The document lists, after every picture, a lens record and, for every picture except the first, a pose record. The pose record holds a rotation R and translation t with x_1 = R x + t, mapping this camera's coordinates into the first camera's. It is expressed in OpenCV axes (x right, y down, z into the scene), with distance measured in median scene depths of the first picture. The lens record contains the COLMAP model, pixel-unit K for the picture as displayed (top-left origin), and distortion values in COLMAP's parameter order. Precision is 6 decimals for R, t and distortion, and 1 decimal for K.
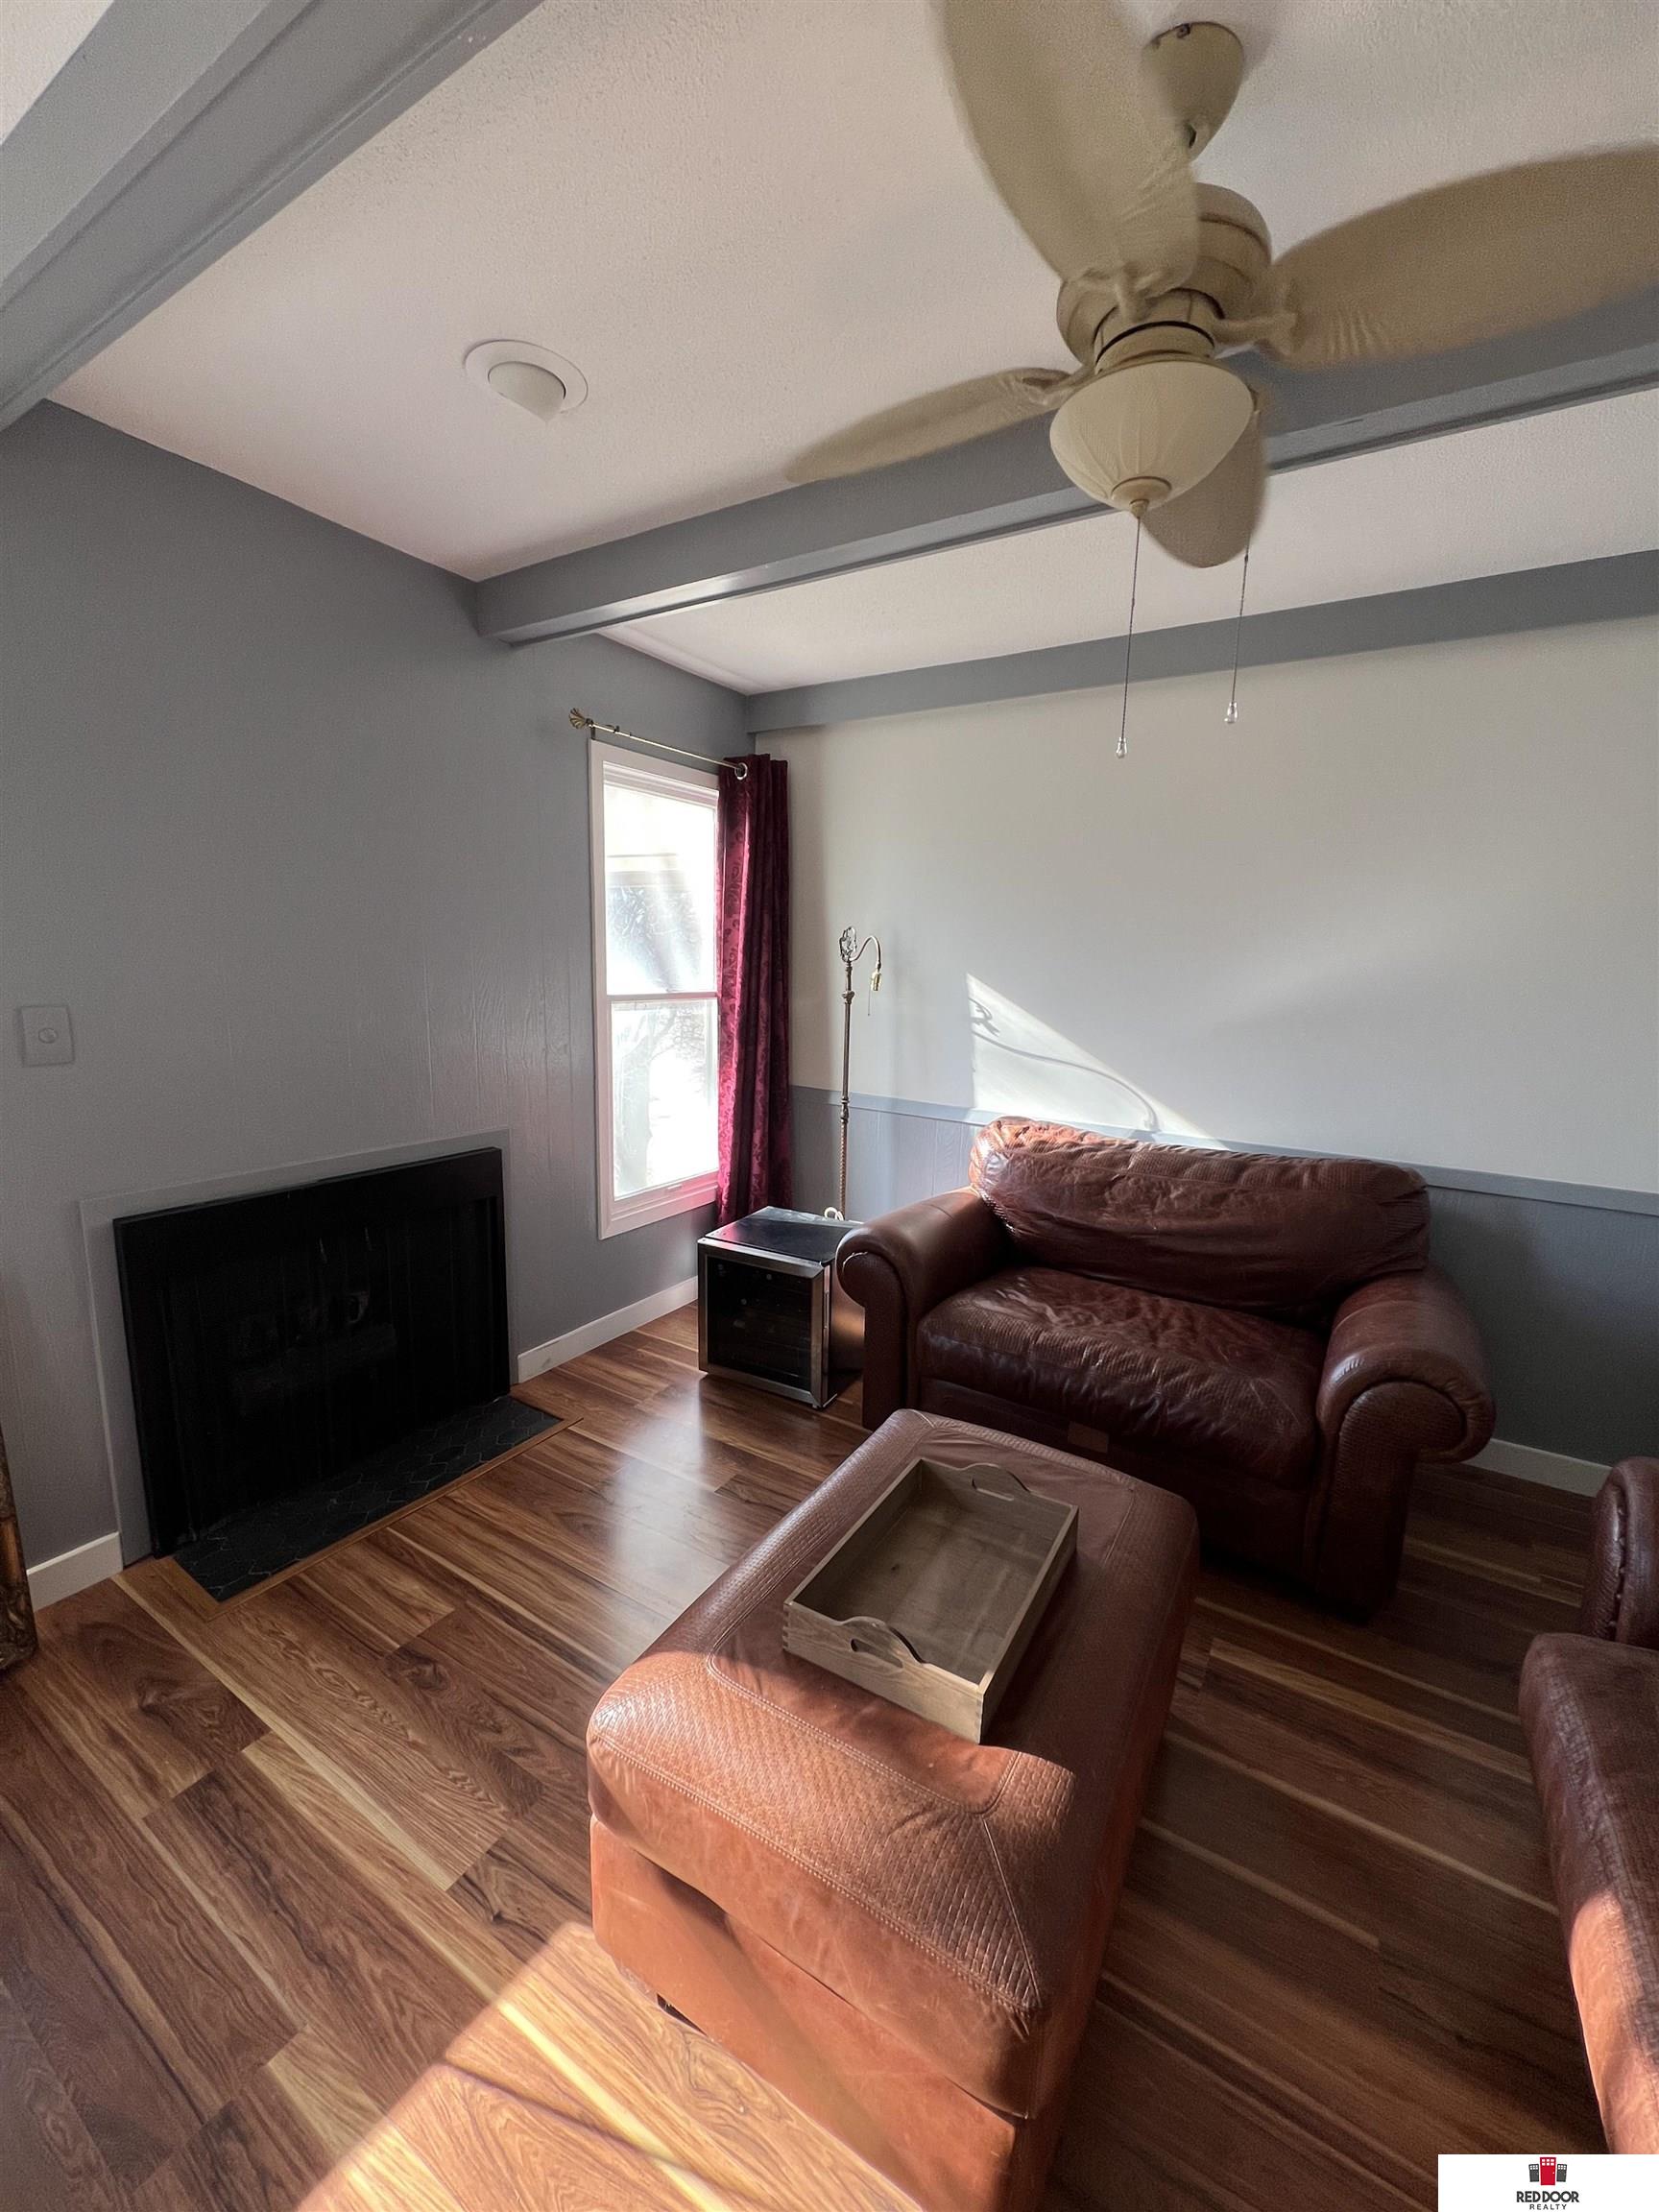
lens RADIAL K [[880.5, 0, 826.4], [0, 880.5, 1111.8], [0, 0, 1]] dist [-0.000289, -0.000106]
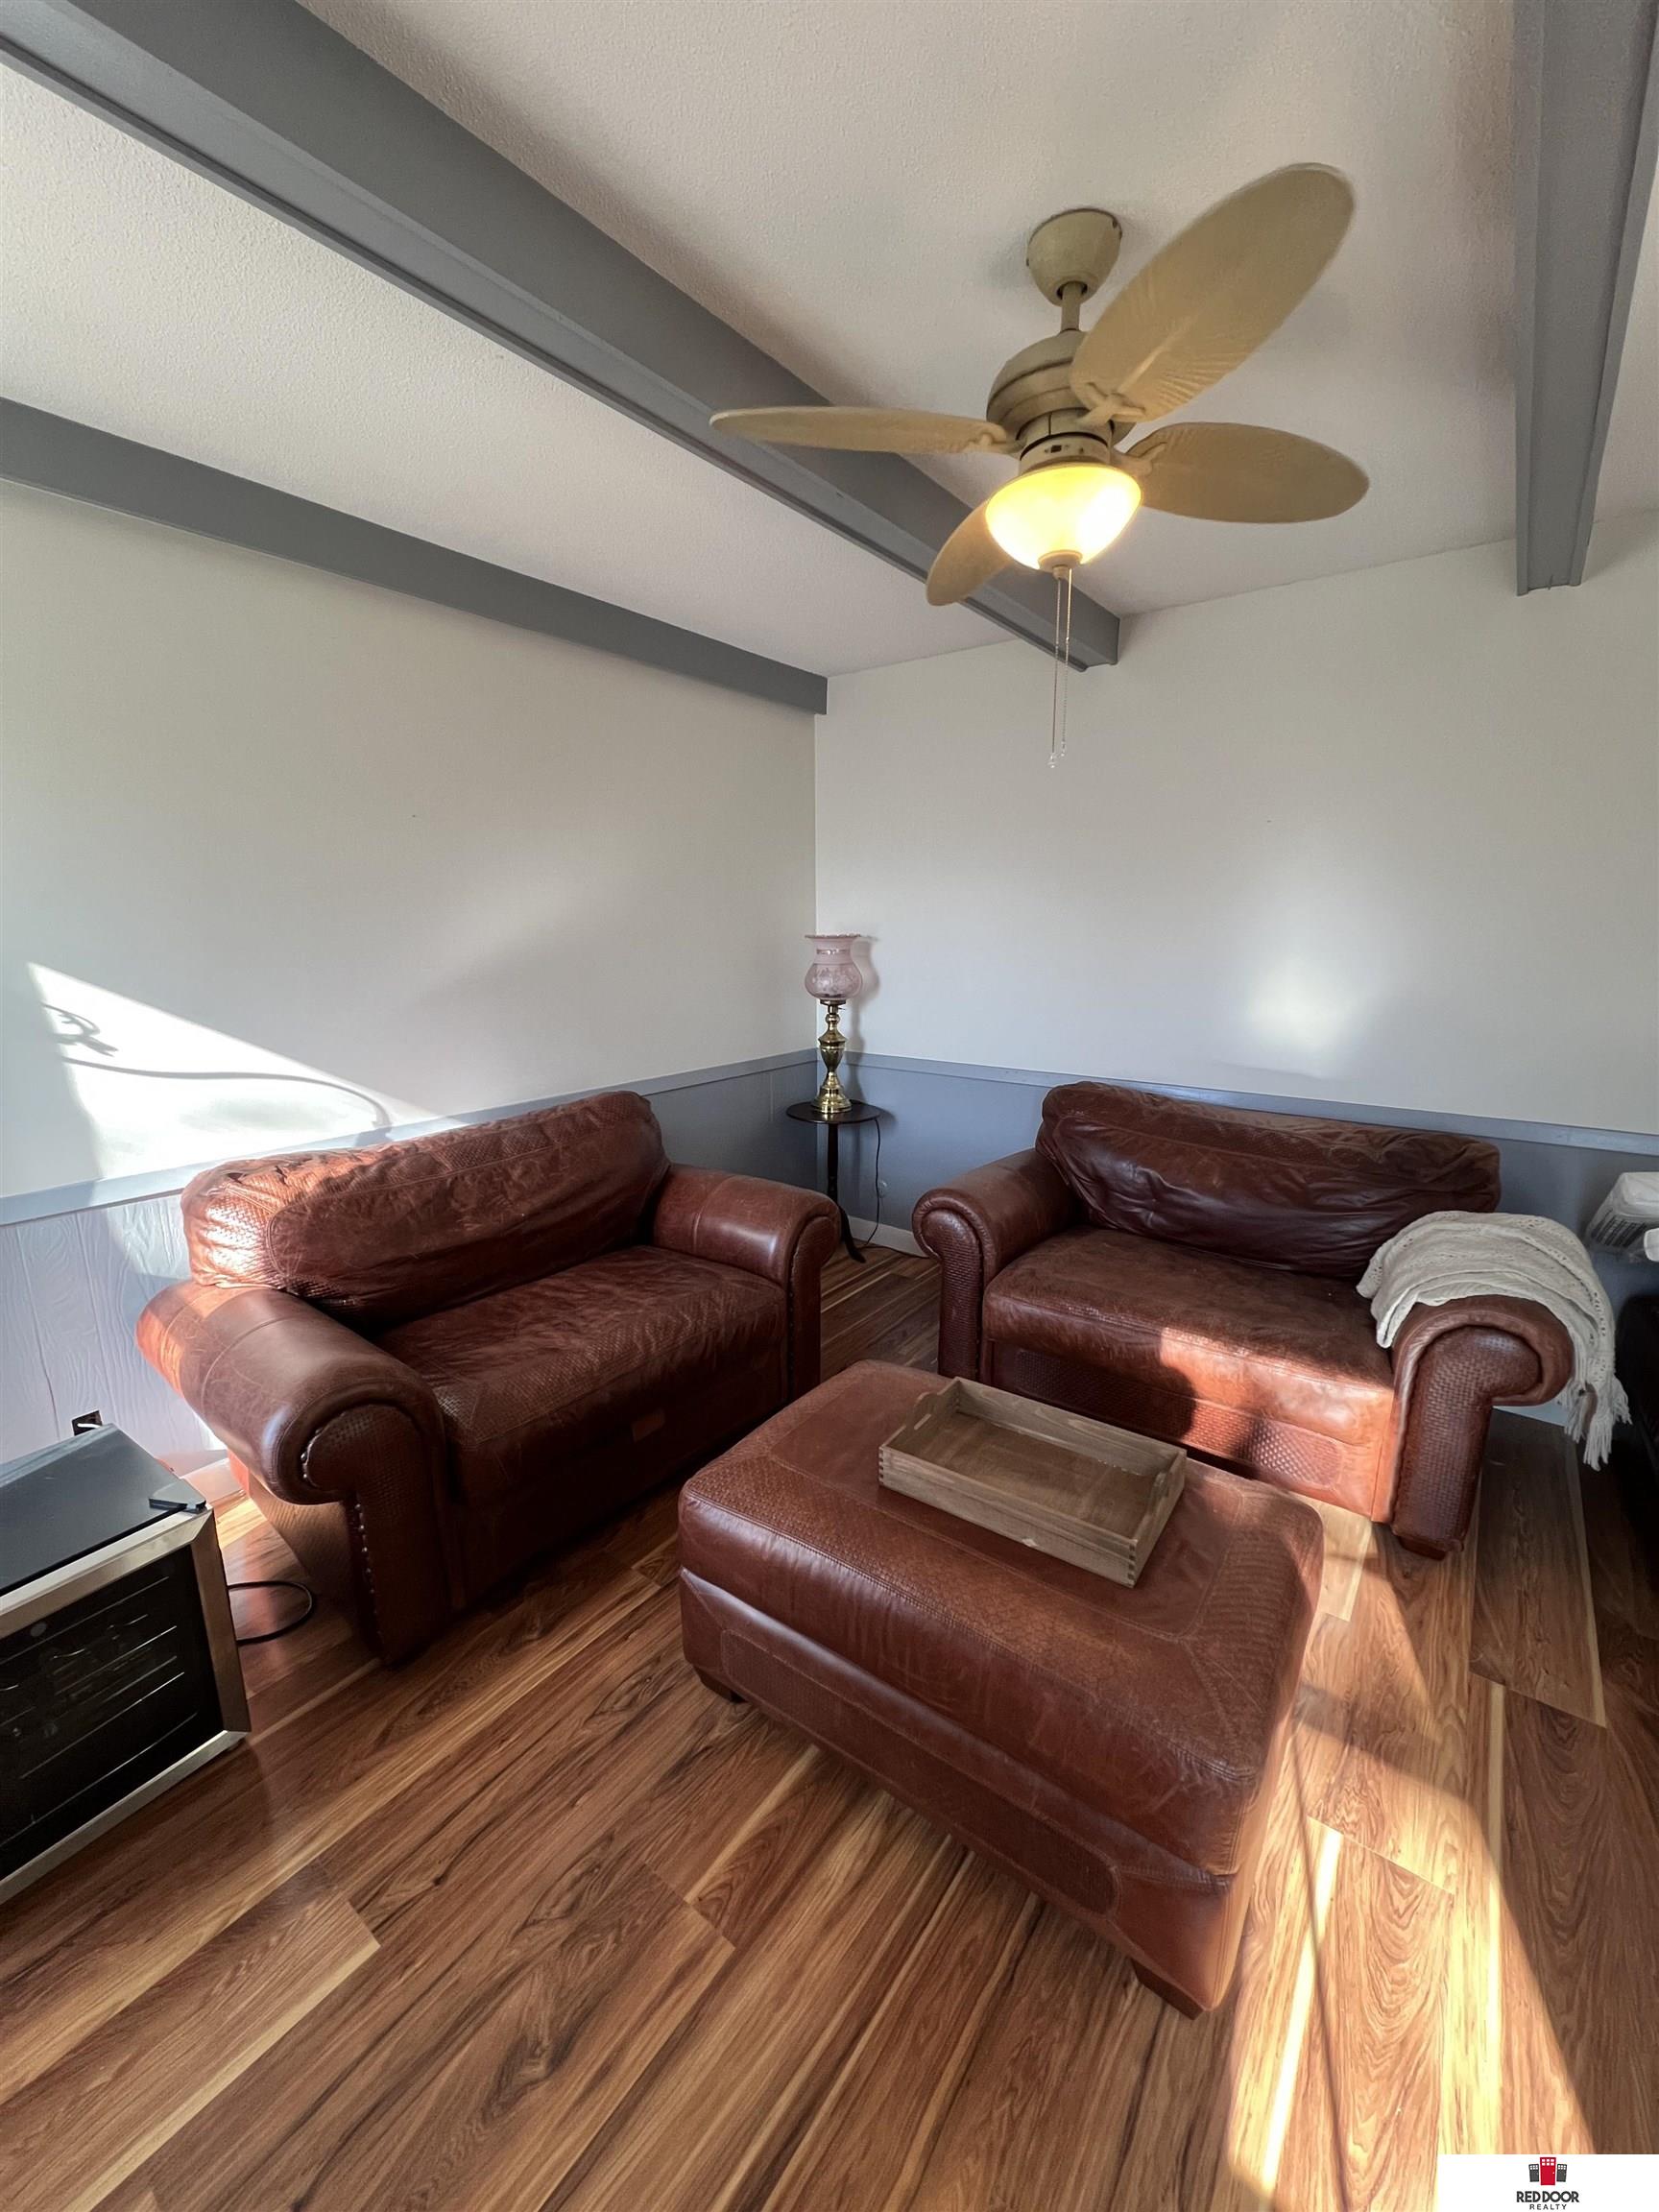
lens RADIAL K [[883.5, 0, 837.9], [0, 883.5, 1100.6], [0, 0, 1]] dist [0.000110, -0.000740]
pose [[0.086726, -0.224120, 0.970695, -0.468056], [0.190597, 0.960101, 0.204645, -0.108758], [-0.977830, 0.167264, 0.125983, 0.532161]]
